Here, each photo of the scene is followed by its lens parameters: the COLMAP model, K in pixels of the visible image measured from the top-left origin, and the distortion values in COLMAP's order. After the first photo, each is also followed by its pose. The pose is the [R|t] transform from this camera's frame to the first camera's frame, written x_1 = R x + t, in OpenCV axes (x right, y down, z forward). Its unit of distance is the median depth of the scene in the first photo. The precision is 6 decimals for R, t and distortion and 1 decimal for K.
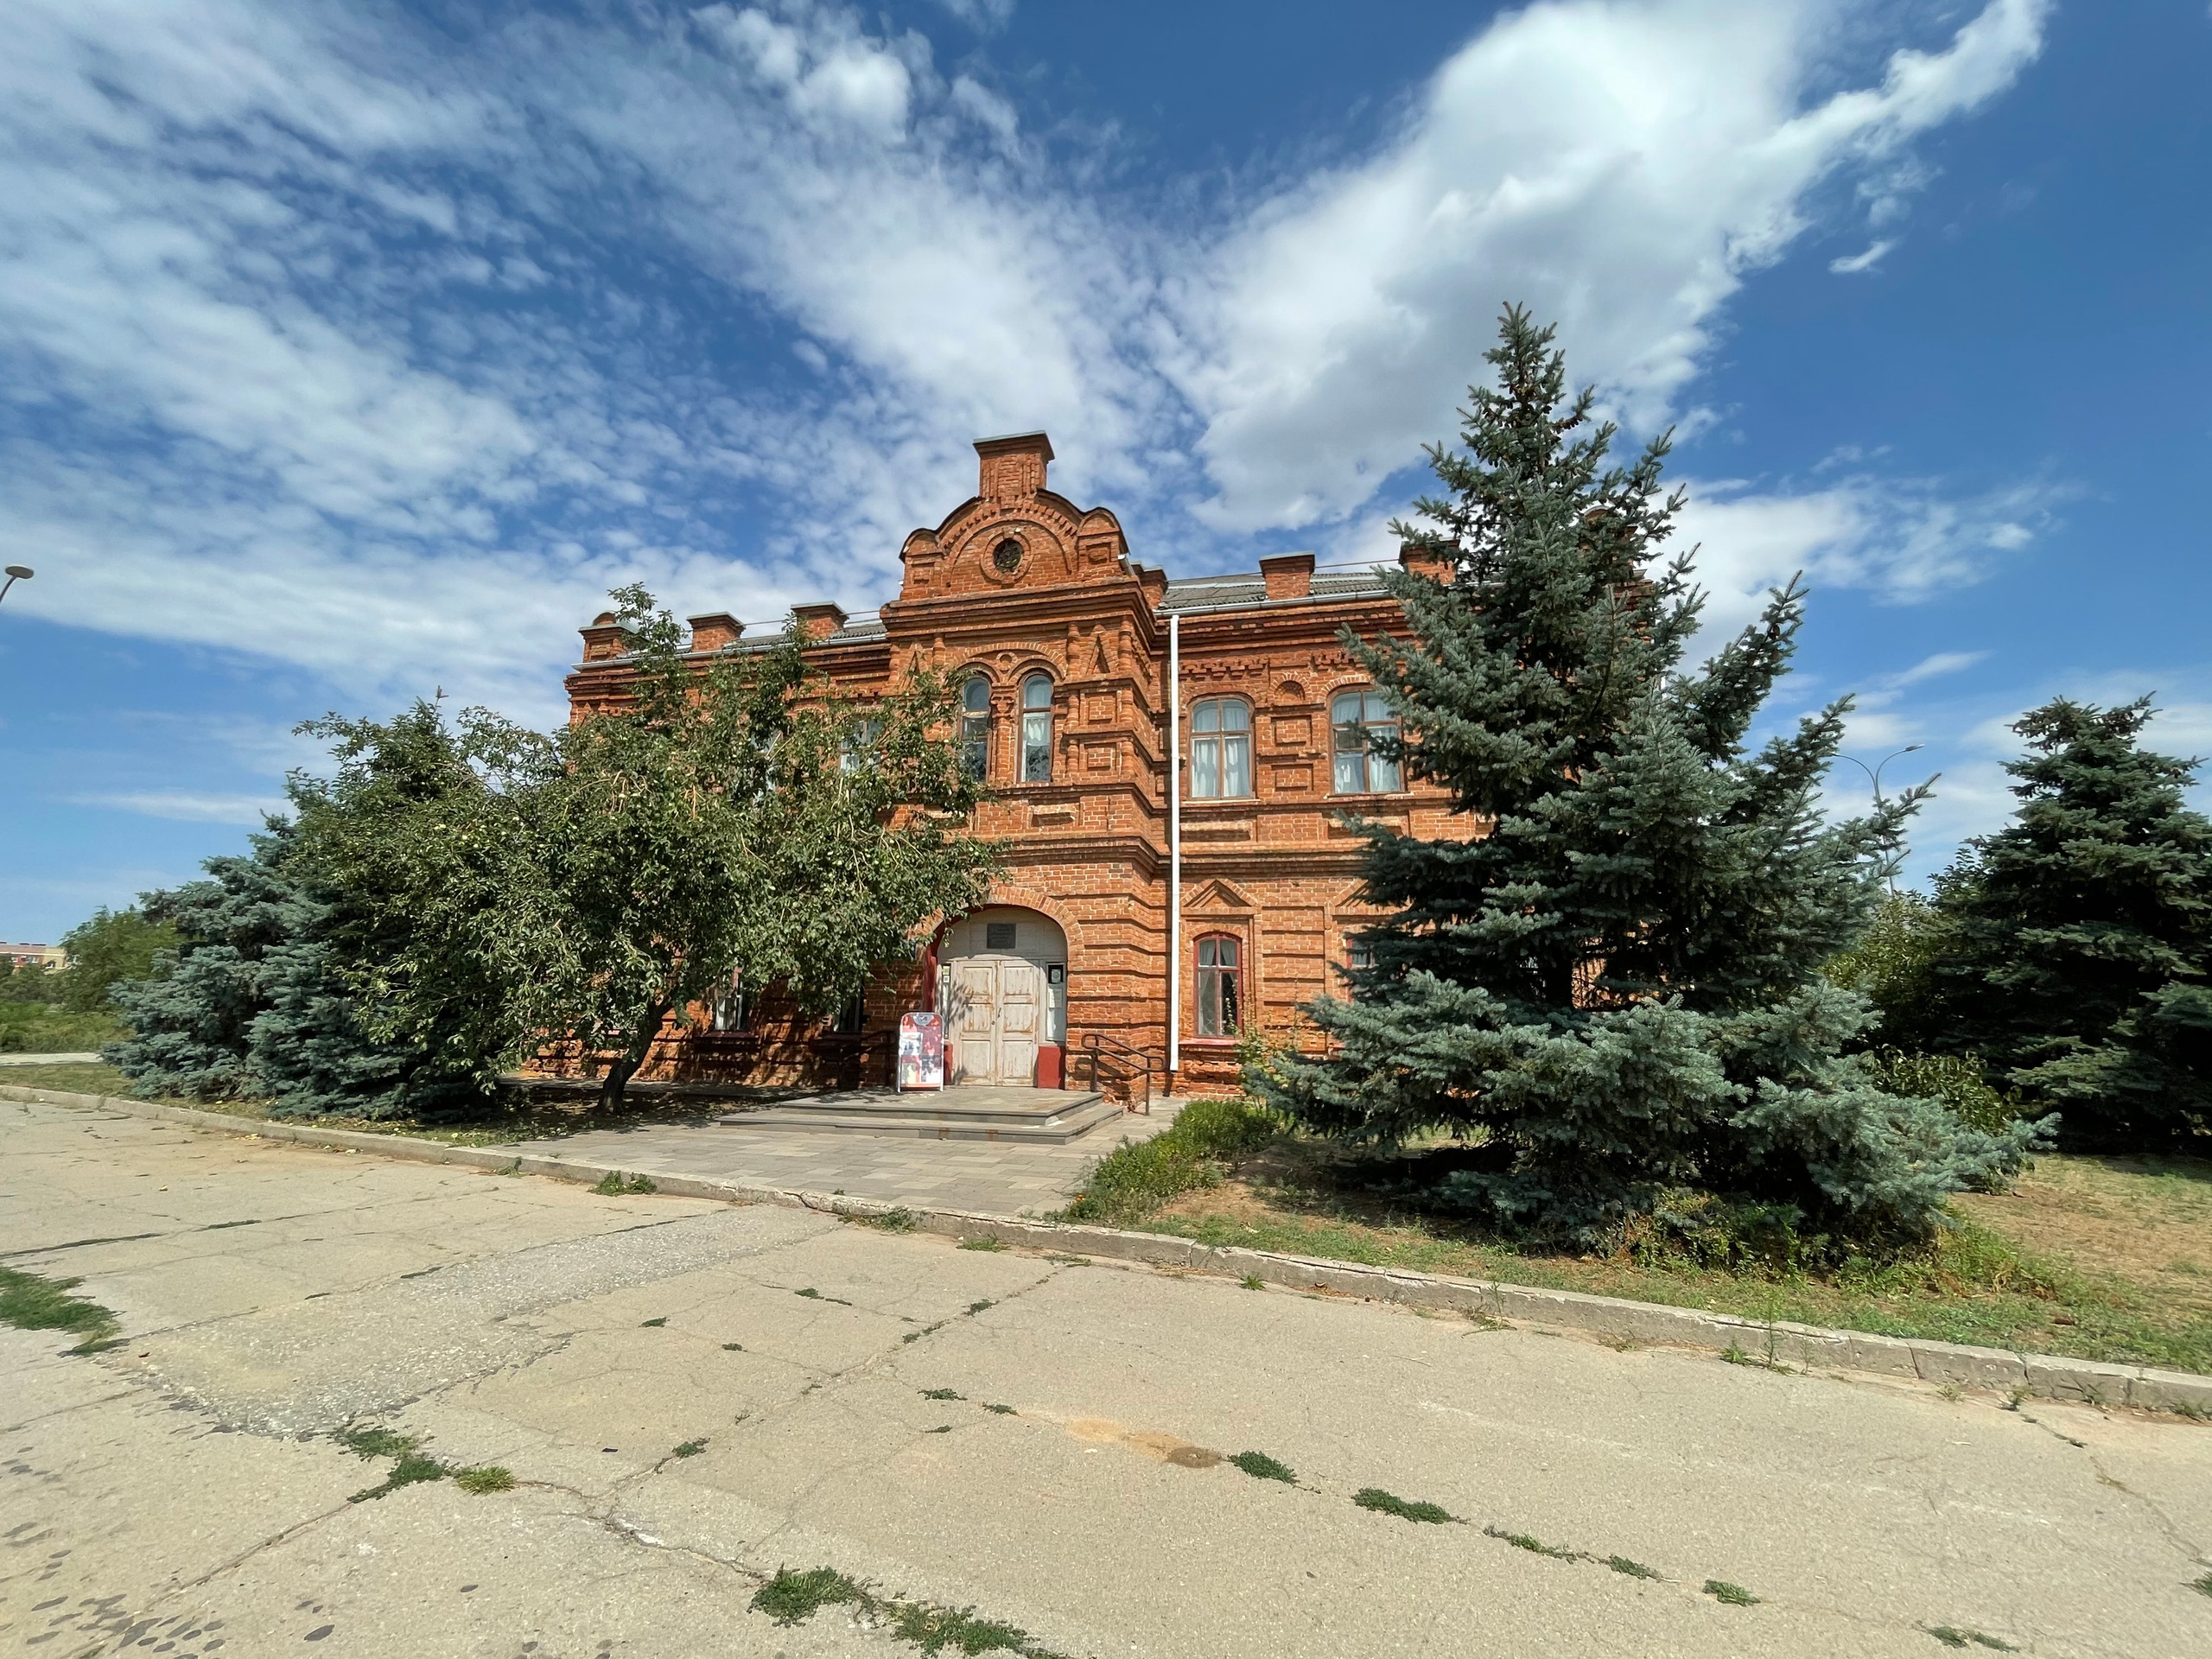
lens RADIAL K [[902.9, 0, 1106.0], [0, 902.9, 829.5], [0, 0, 1]] dist [0.002380, 0.000019]
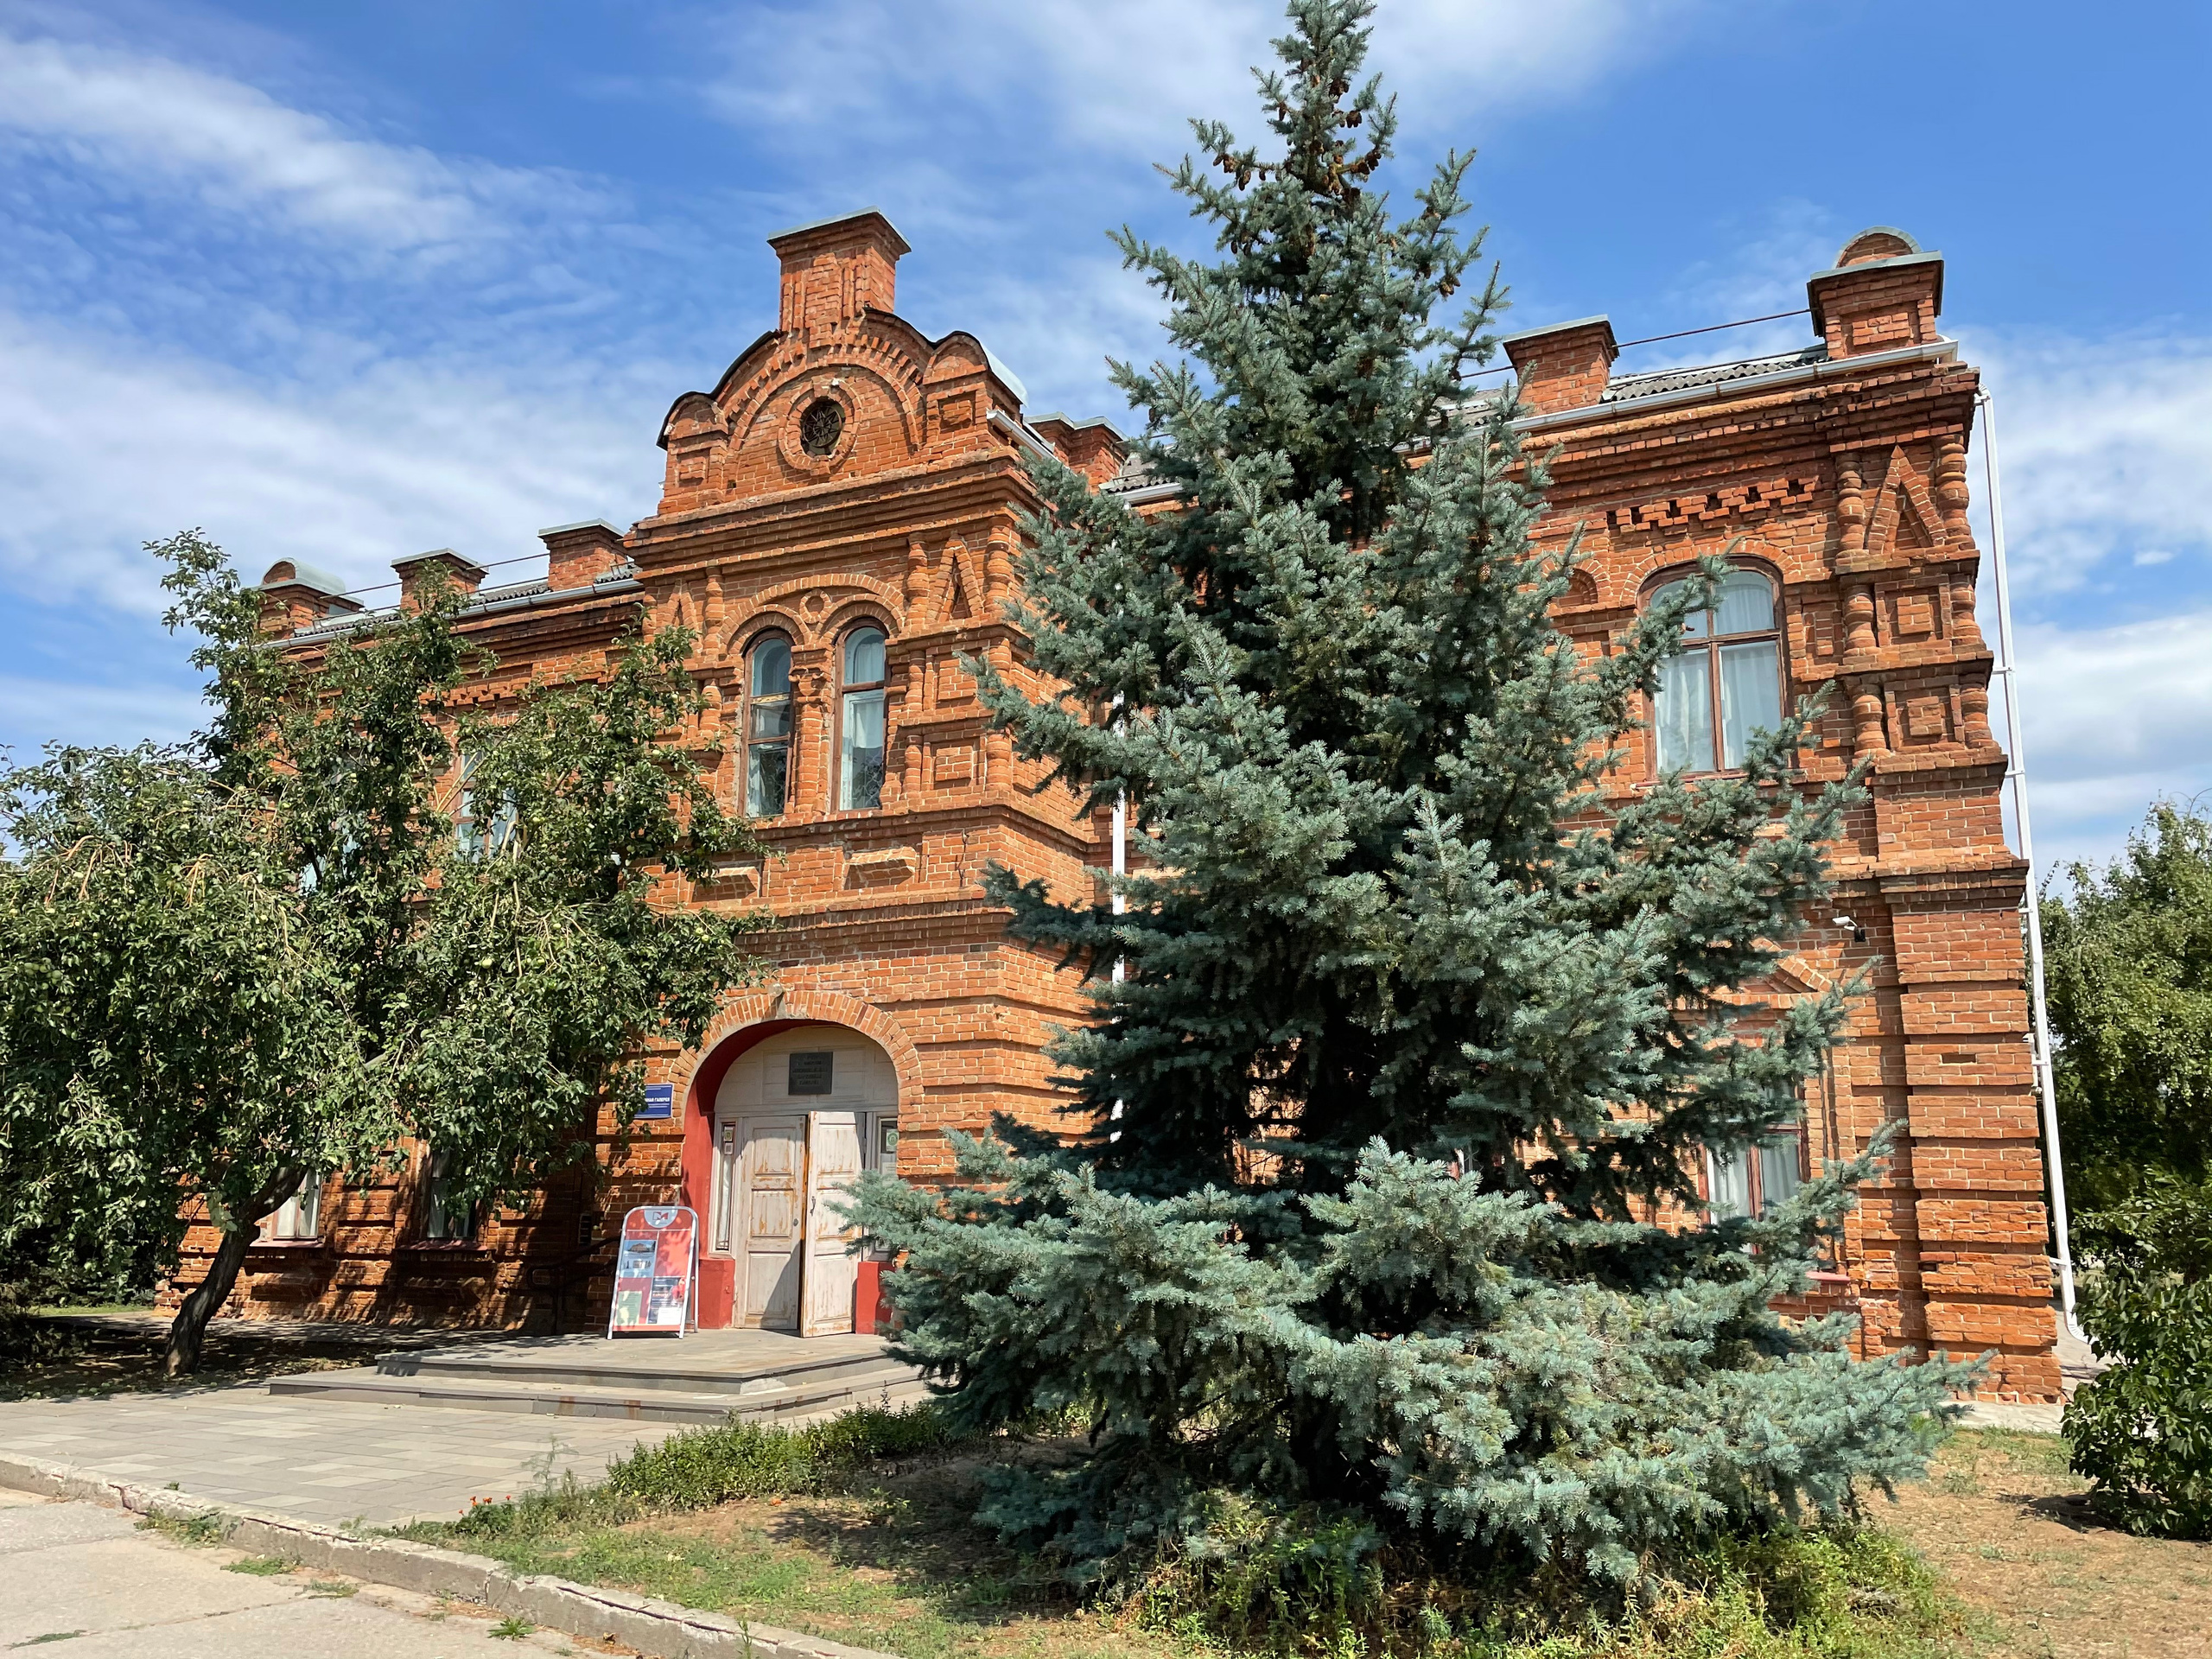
lens RADIAL K [[1657.1, 0, 1138.3], [0, 1657.1, 842.6], [0, 0, 1]] dist [0.073940, -0.082511]
pose [[0.982765, -0.045552, -0.179158, 0.285519], [0.043305, 0.998927, -0.016435, -0.005705], [0.179714, 0.008394, 0.983683, -0.033137]]
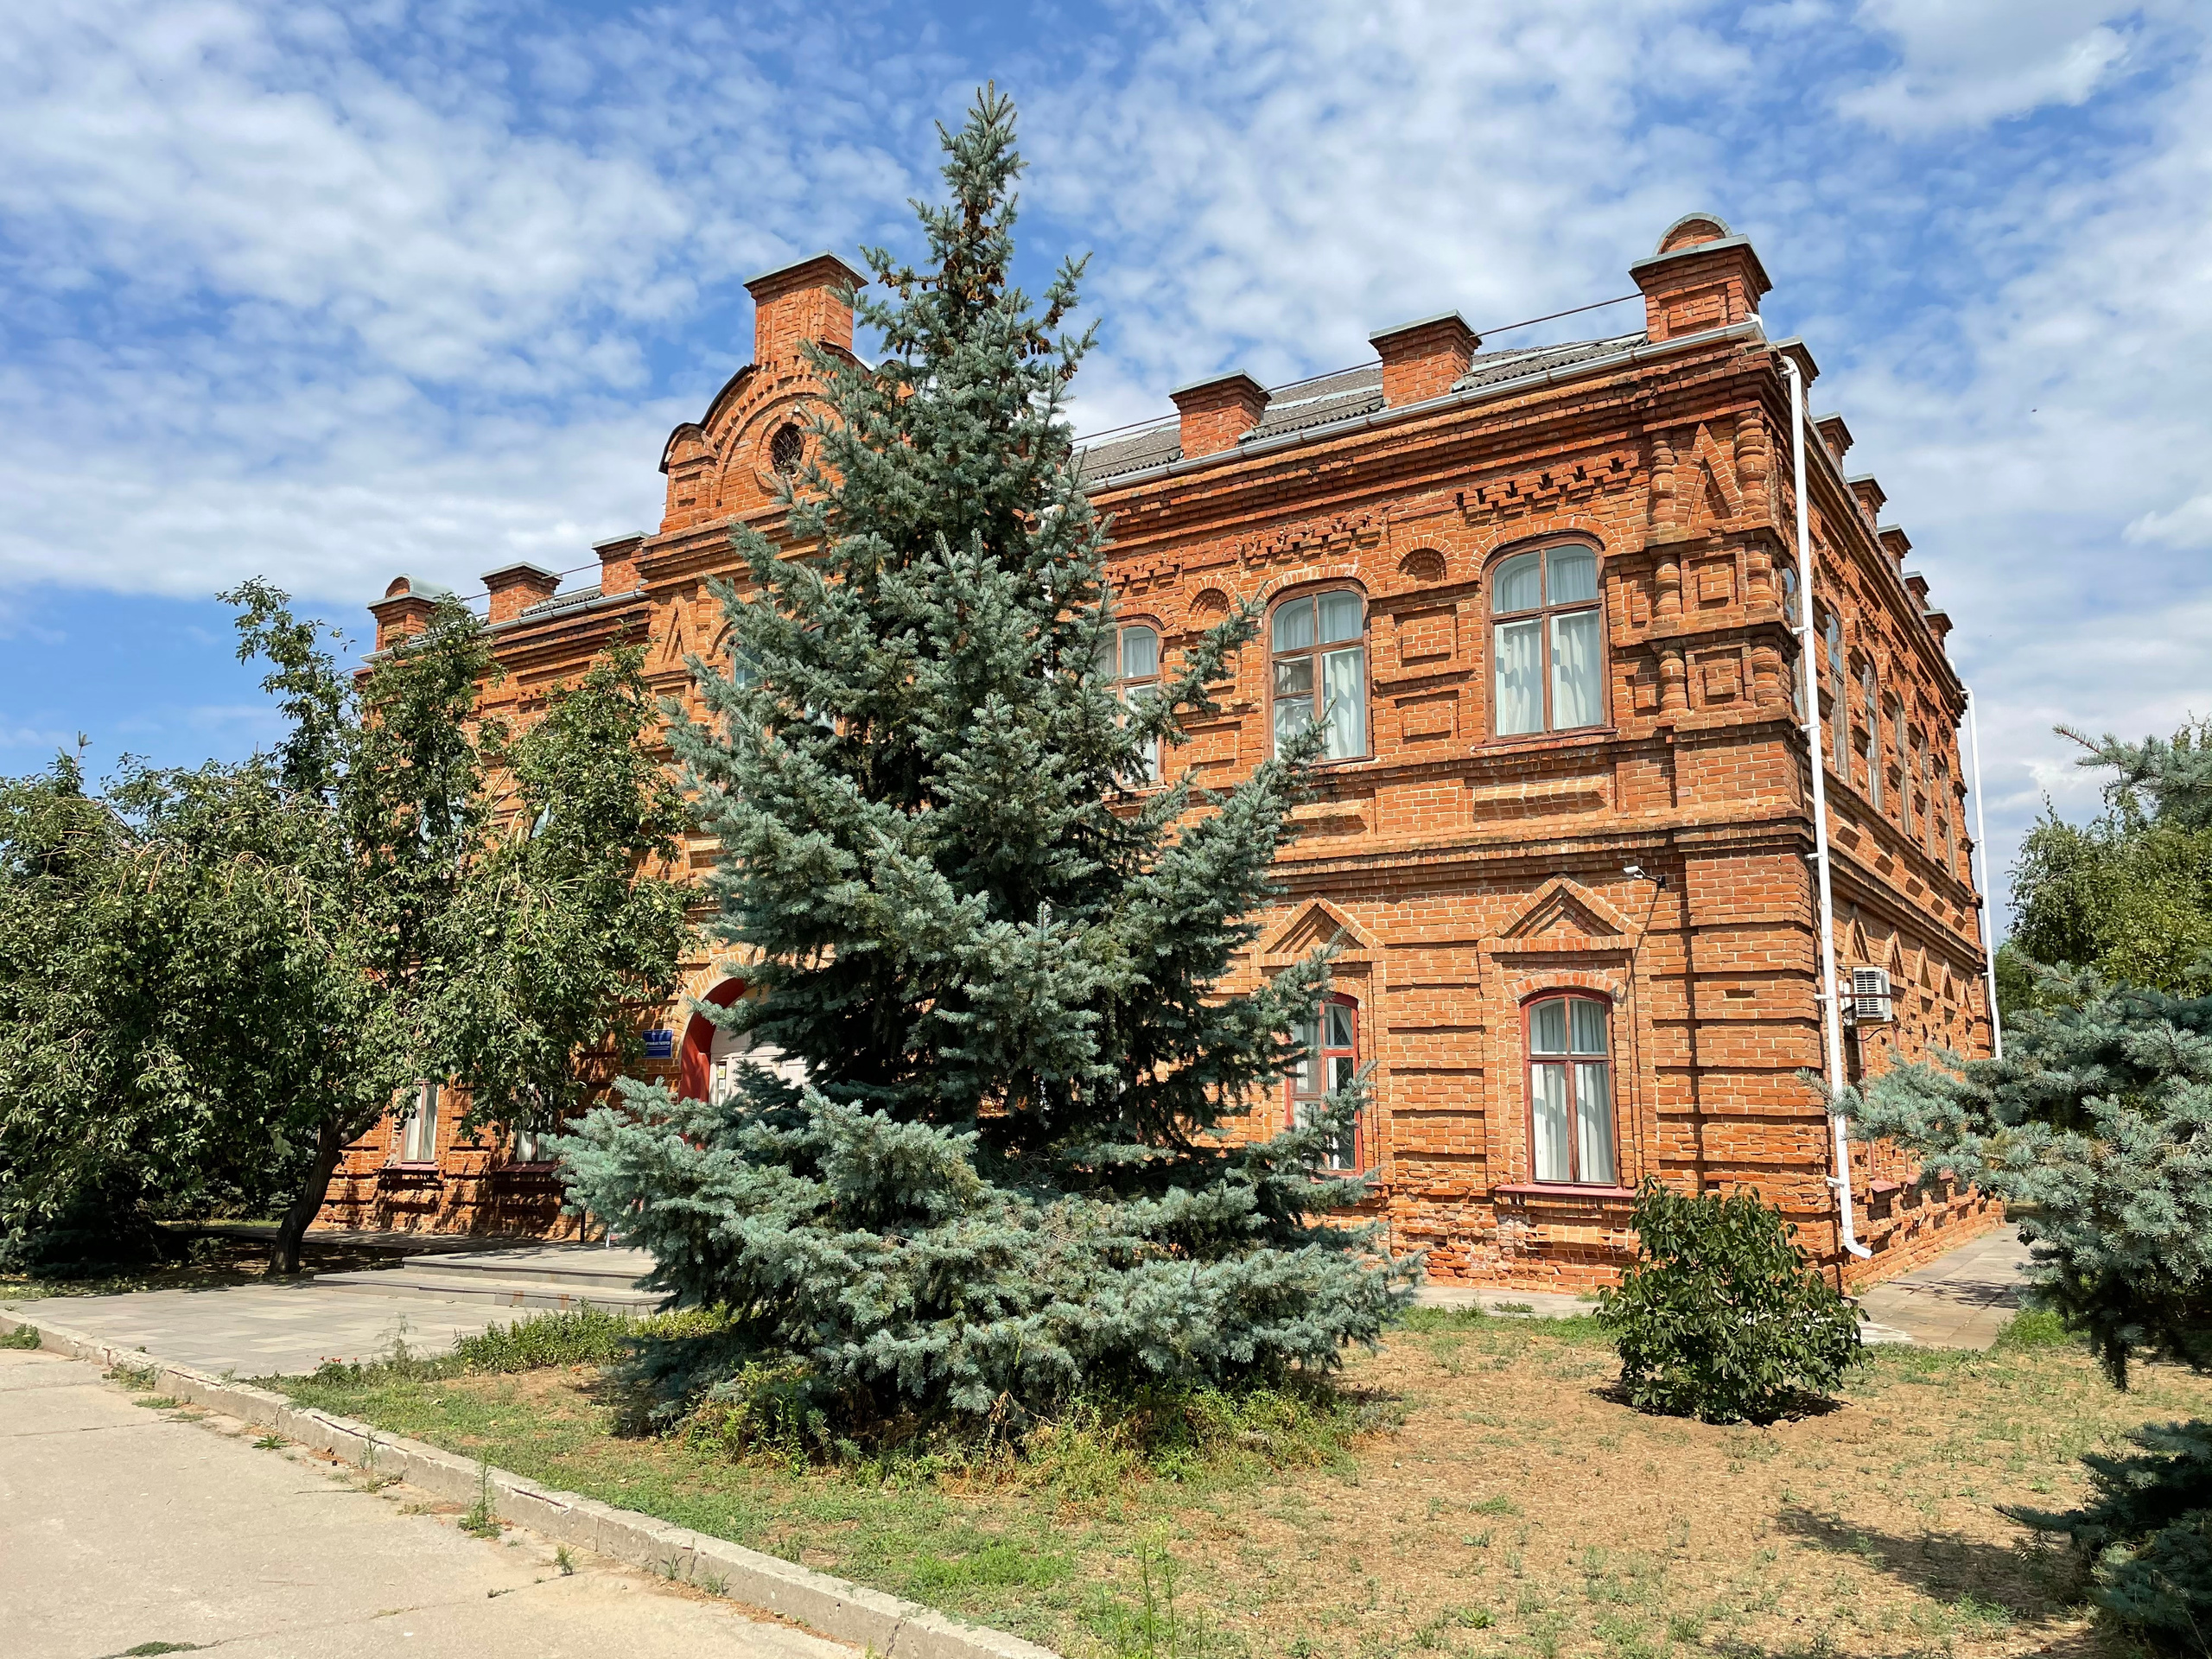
lens RADIAL K [[1657.4, 0, 1139.0], [0, 1657.4, 801.9], [0, 0, 1]] dist [0.076050, -0.088931]
pose [[0.946149, -0.072410, -0.315529, 0.522434], [0.074634, 0.997198, -0.005048, -0.018081], [0.315010, -0.018773, 0.948903, -0.096672]]
